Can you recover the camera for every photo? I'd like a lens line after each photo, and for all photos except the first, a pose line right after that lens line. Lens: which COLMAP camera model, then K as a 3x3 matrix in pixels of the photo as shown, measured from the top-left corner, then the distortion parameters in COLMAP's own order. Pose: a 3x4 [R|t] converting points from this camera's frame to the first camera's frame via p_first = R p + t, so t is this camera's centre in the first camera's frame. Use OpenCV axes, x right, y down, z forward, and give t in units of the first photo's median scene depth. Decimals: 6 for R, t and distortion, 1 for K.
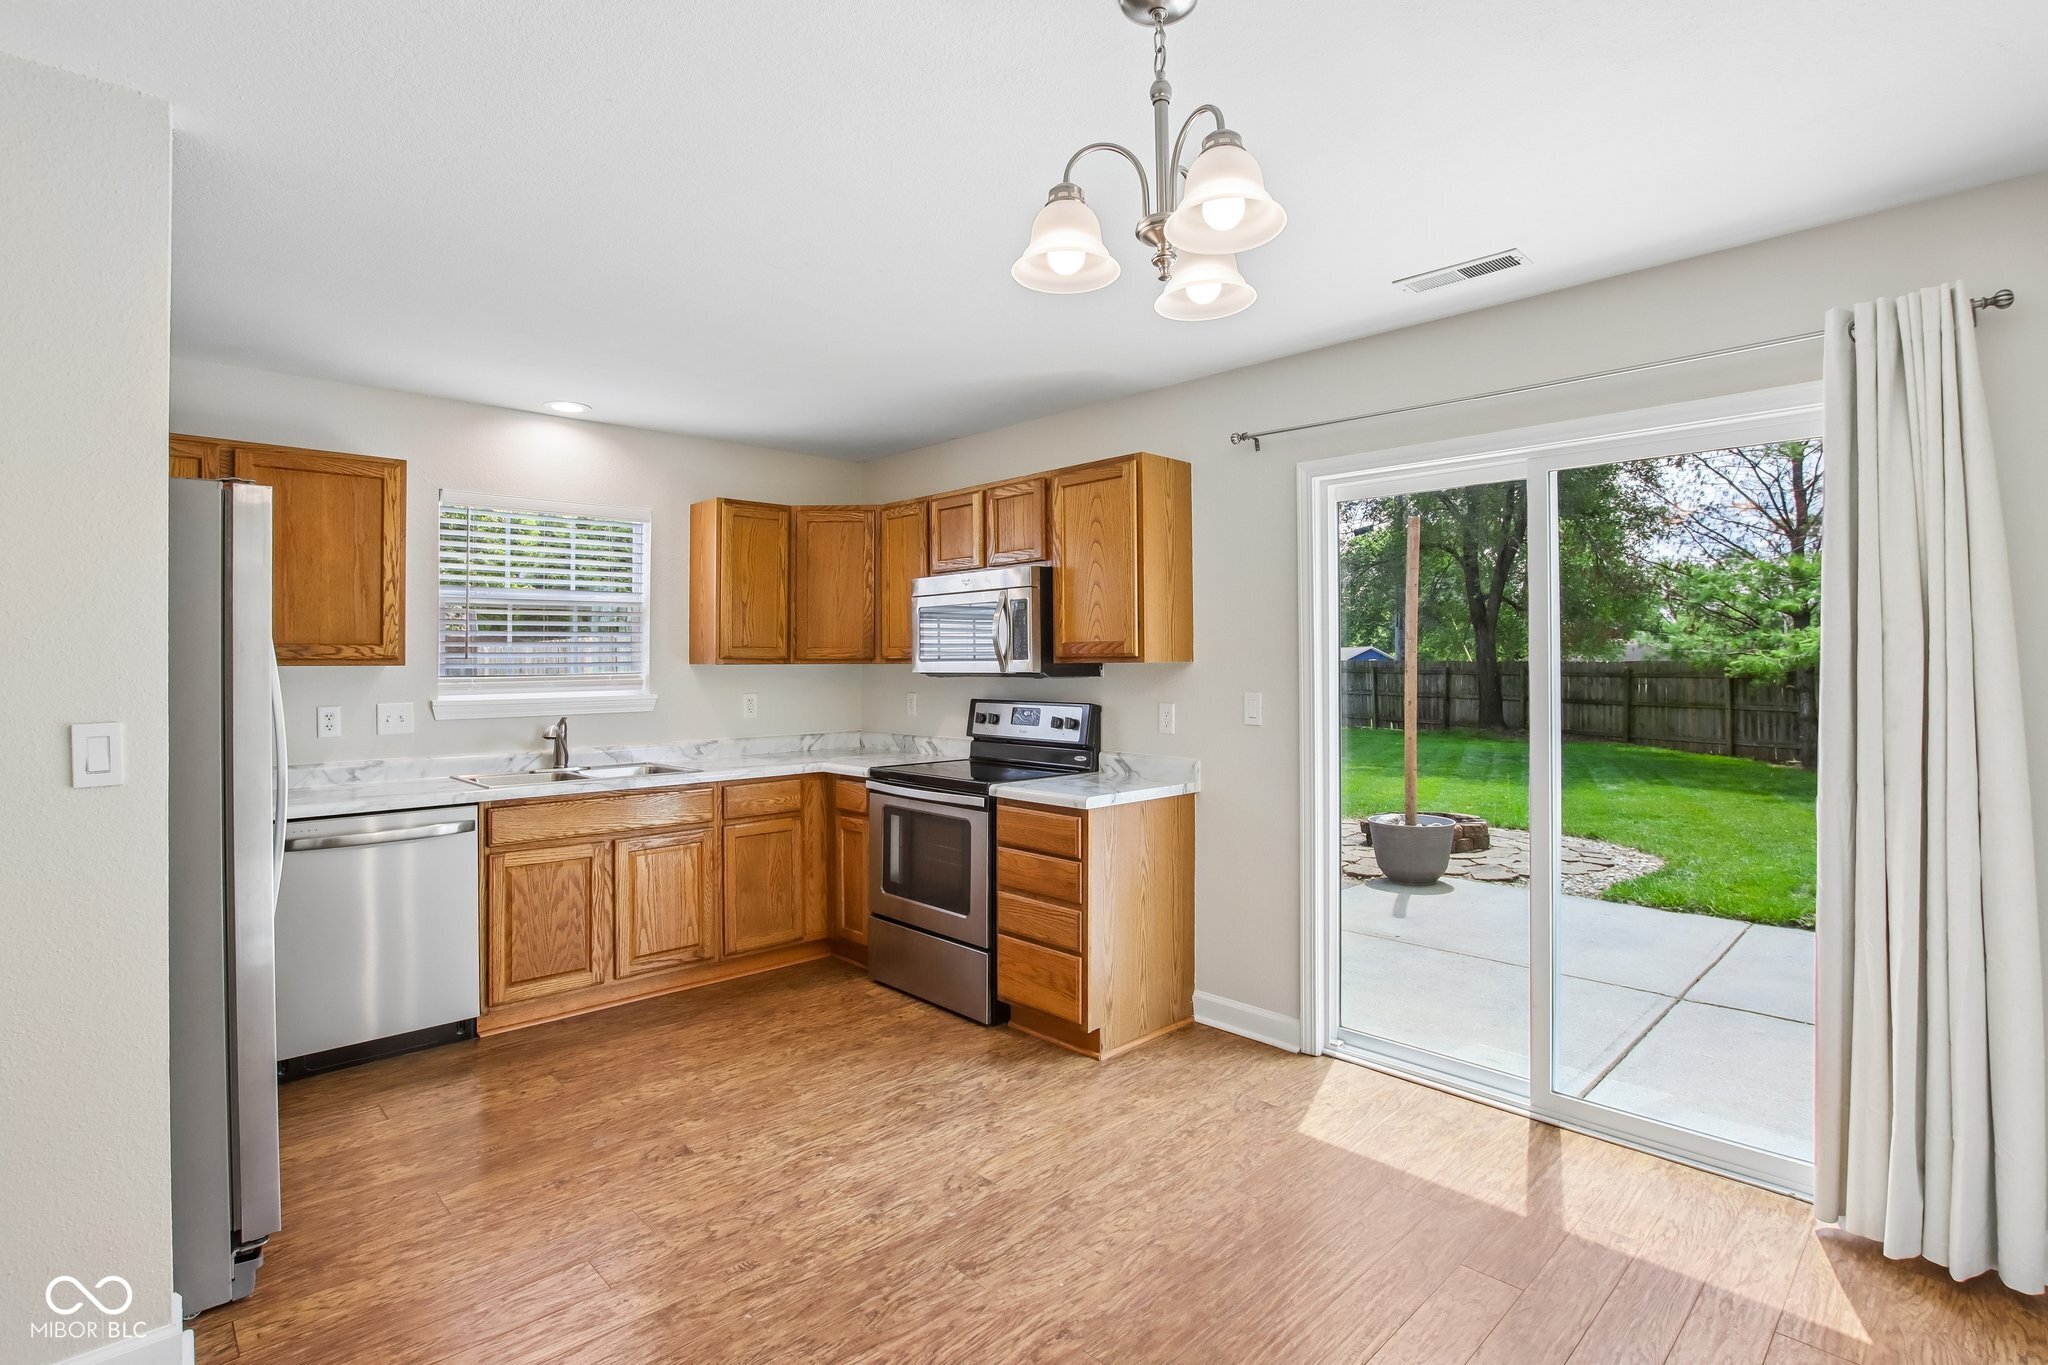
lens RADIAL K [[972.2, 0, 1031.7], [0, 972.2, 651.6], [0, 0, 1]] dist [-0.031550, 0.003889]
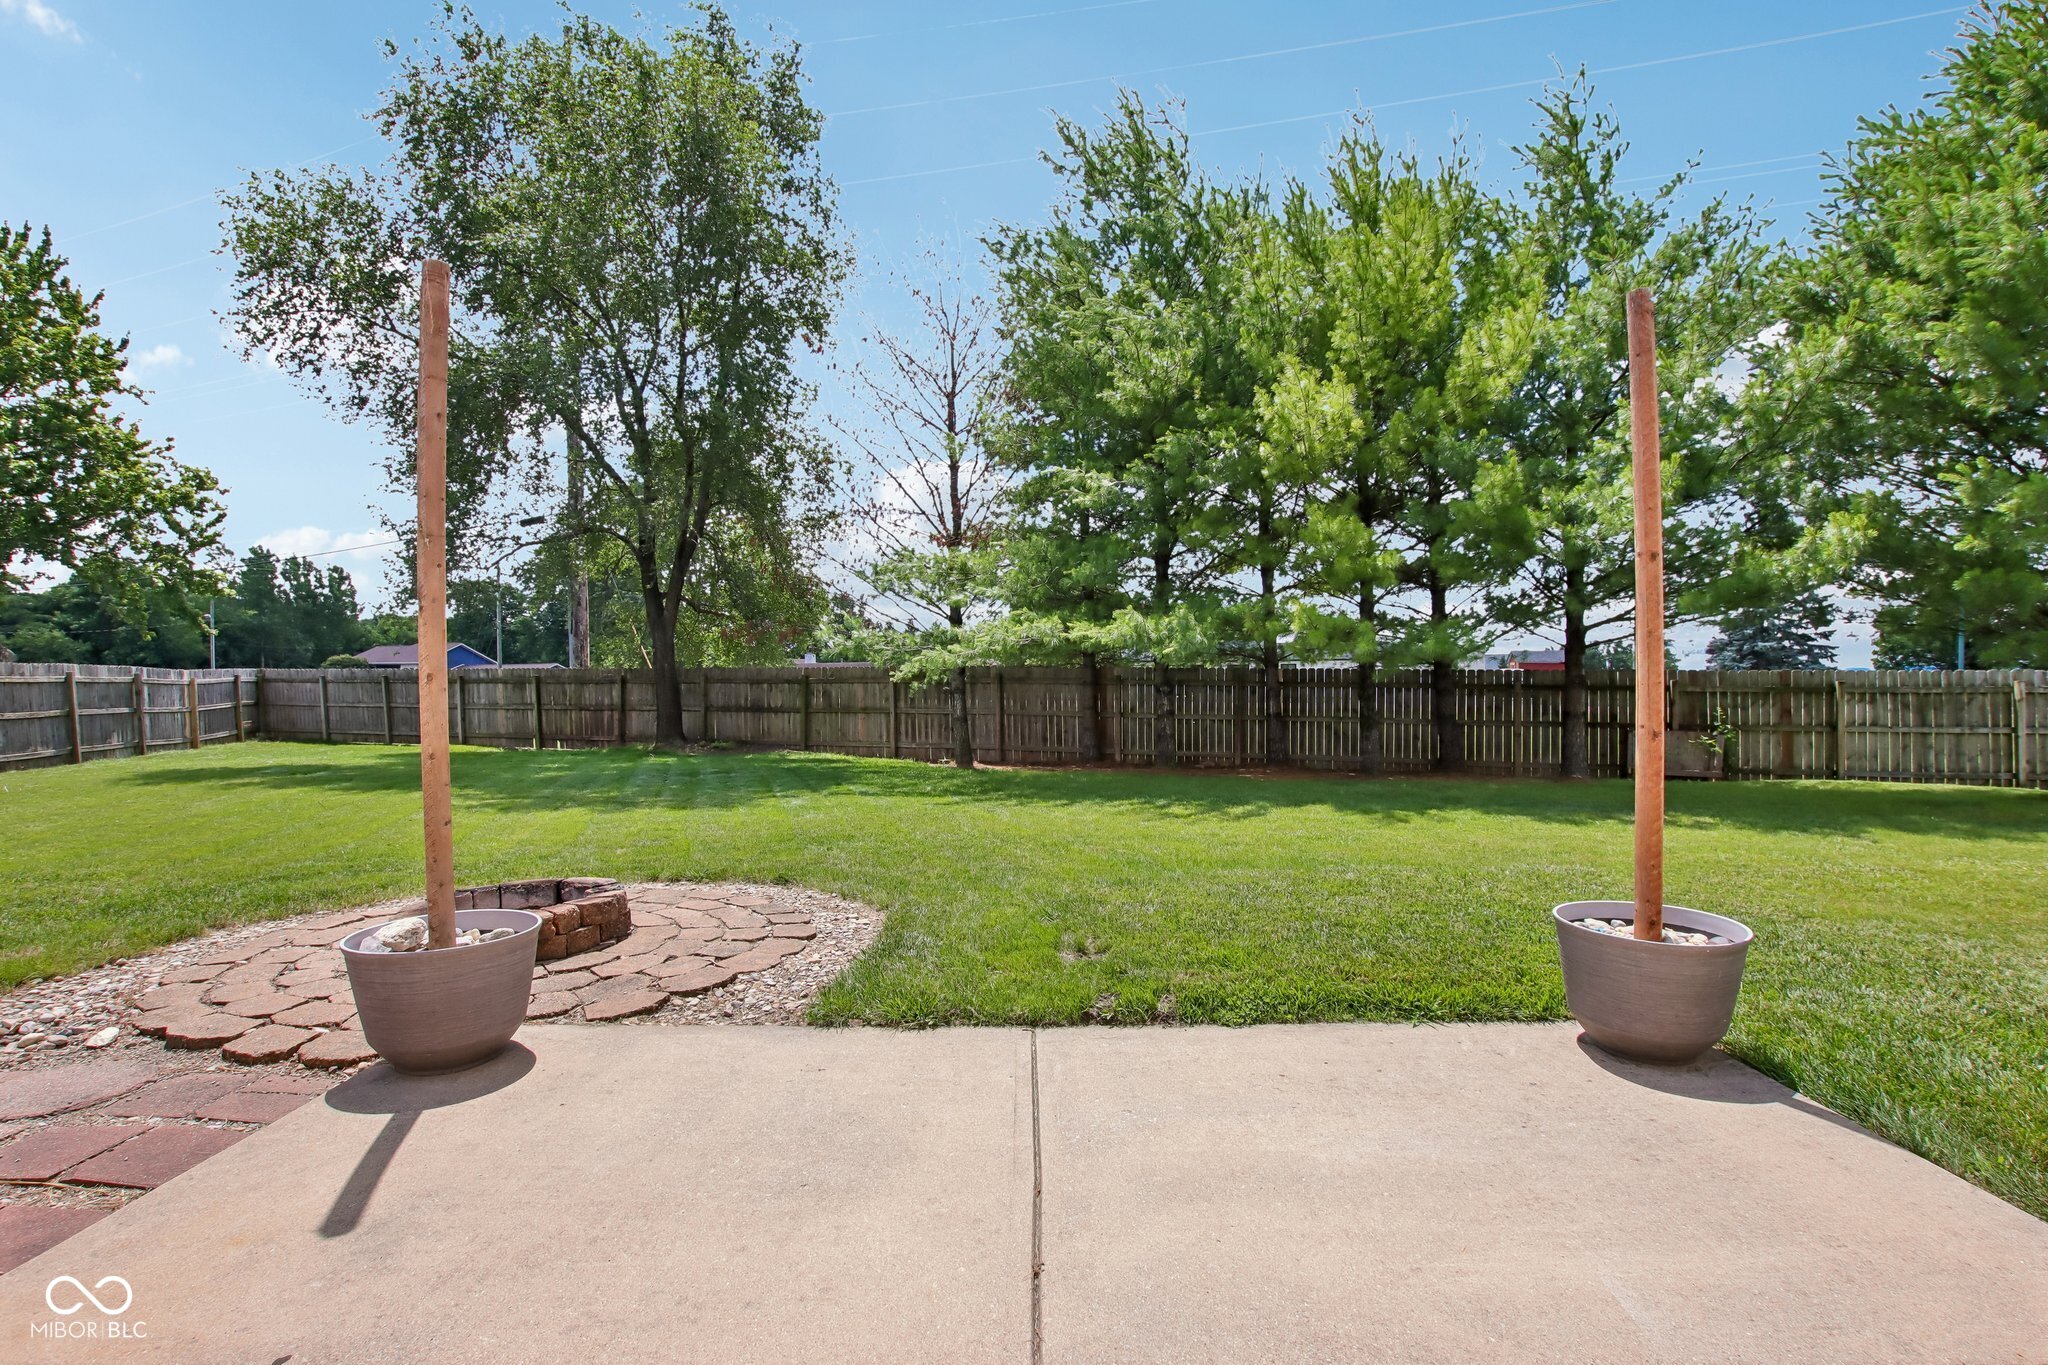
lens RADIAL K [[972.2, 0, 1033.2], [0, 972.2, 685.3], [0, 0, 1]] dist [-0.031550, 0.003889]
pose [[0.701033, -0.005443, 0.713108, 0.093935], [-0.005447, 0.999901, 0.012986, 0.017230], [-0.713108, -0.012988, 0.700933, 0.169282]]
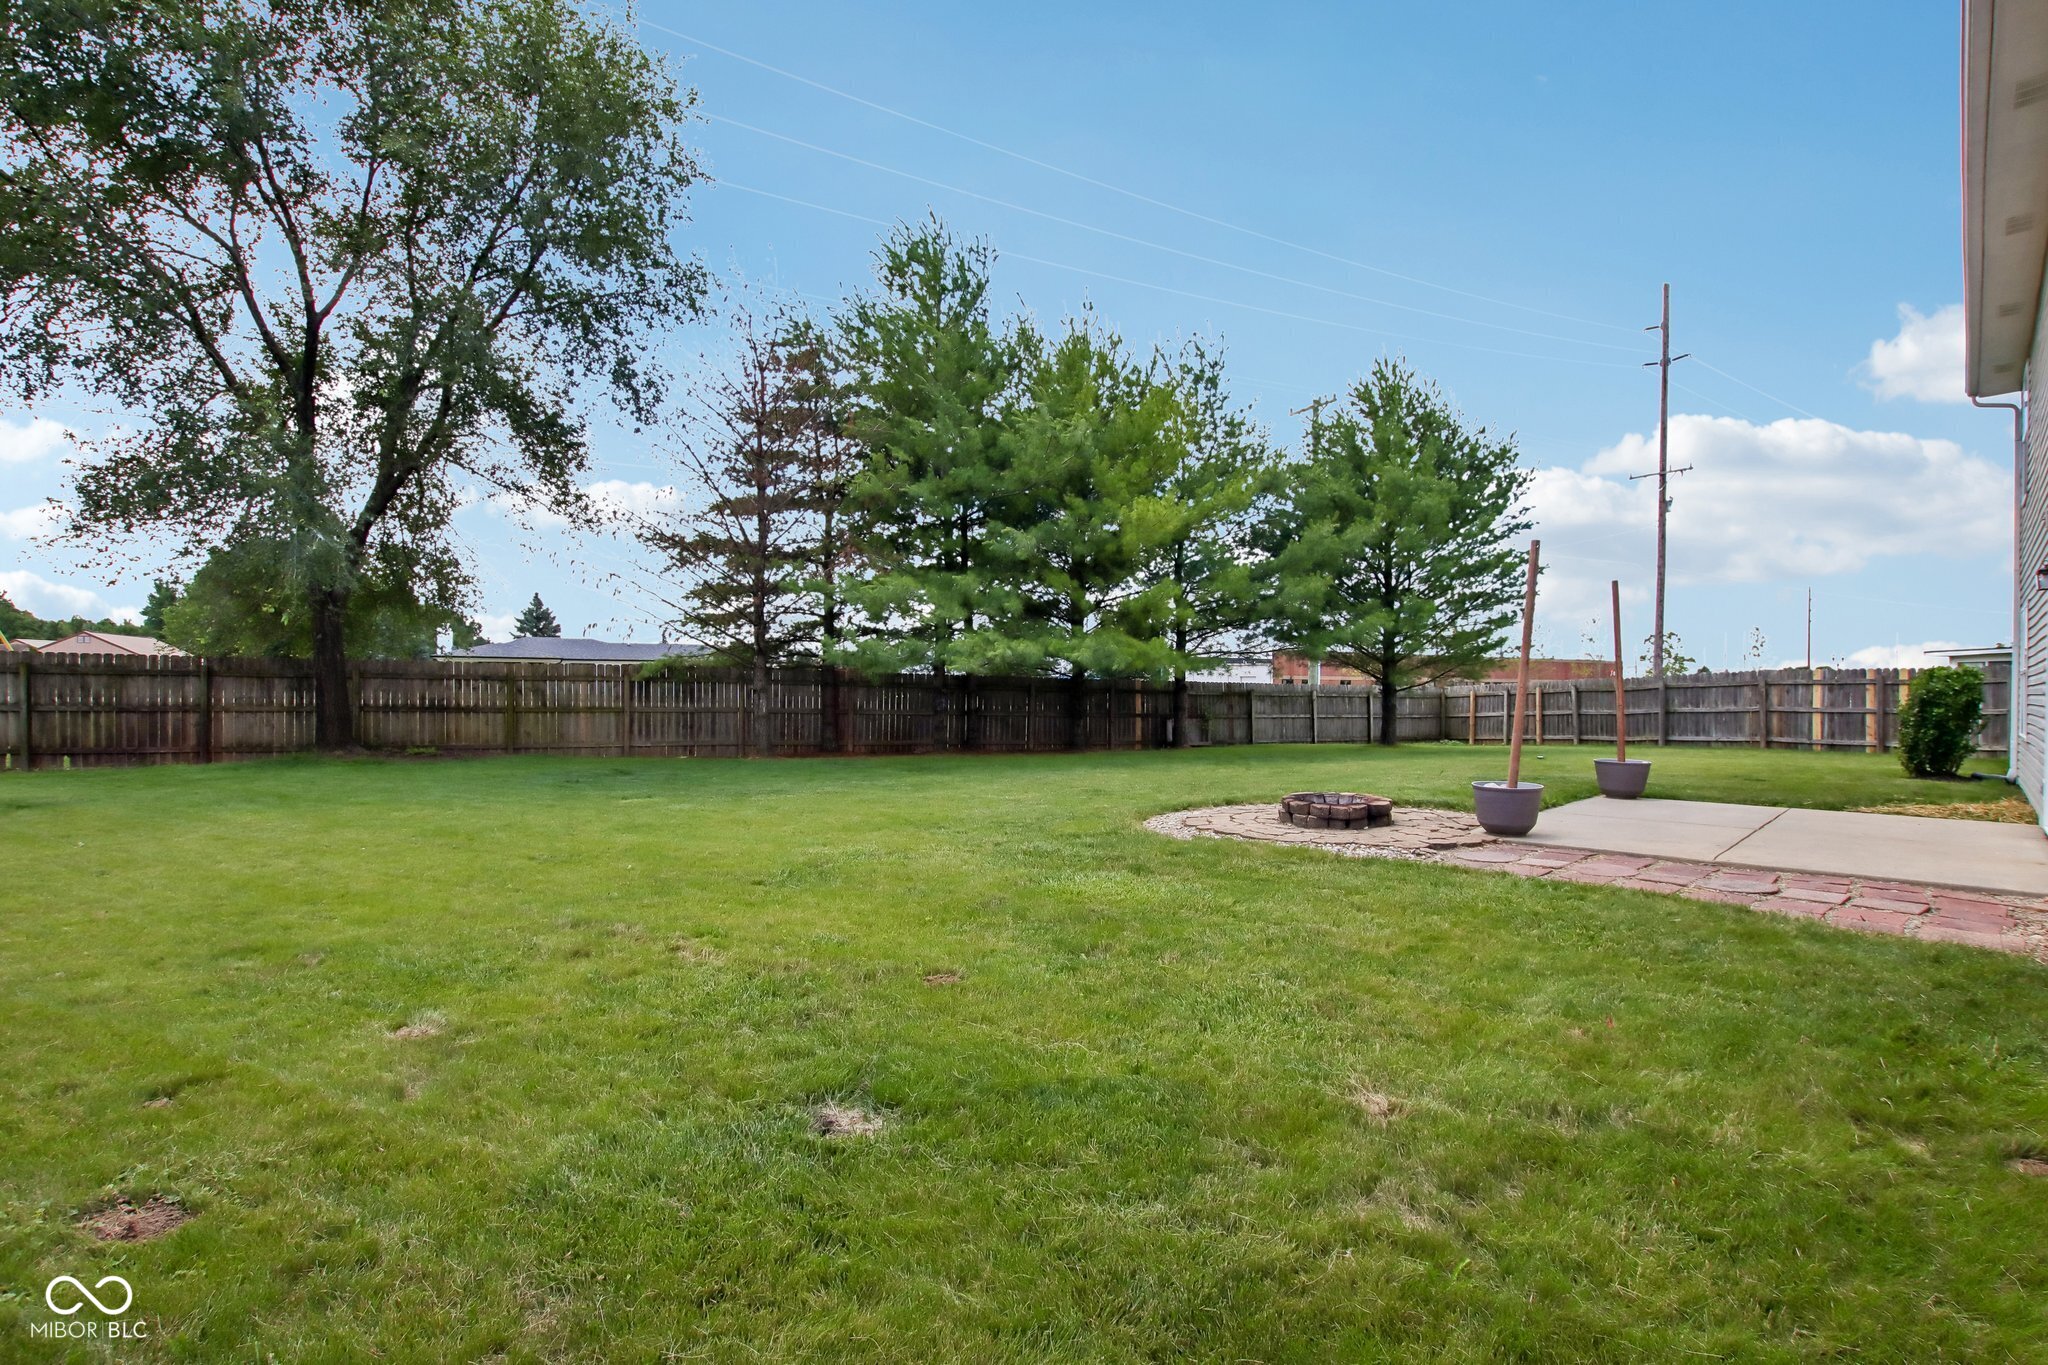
lens RADIAL K [[972.2, 0, 1030.0], [0, 972.2, 682.1], [0, 0, 1]] dist [-0.031550, 0.003889]
pose [[-0.035185, -0.001631, 0.999379, -0.360986], [-0.028237, 0.999601, 0.000637, 0.015671], [-0.998982, -0.028197, -0.035217, 0.649408]]
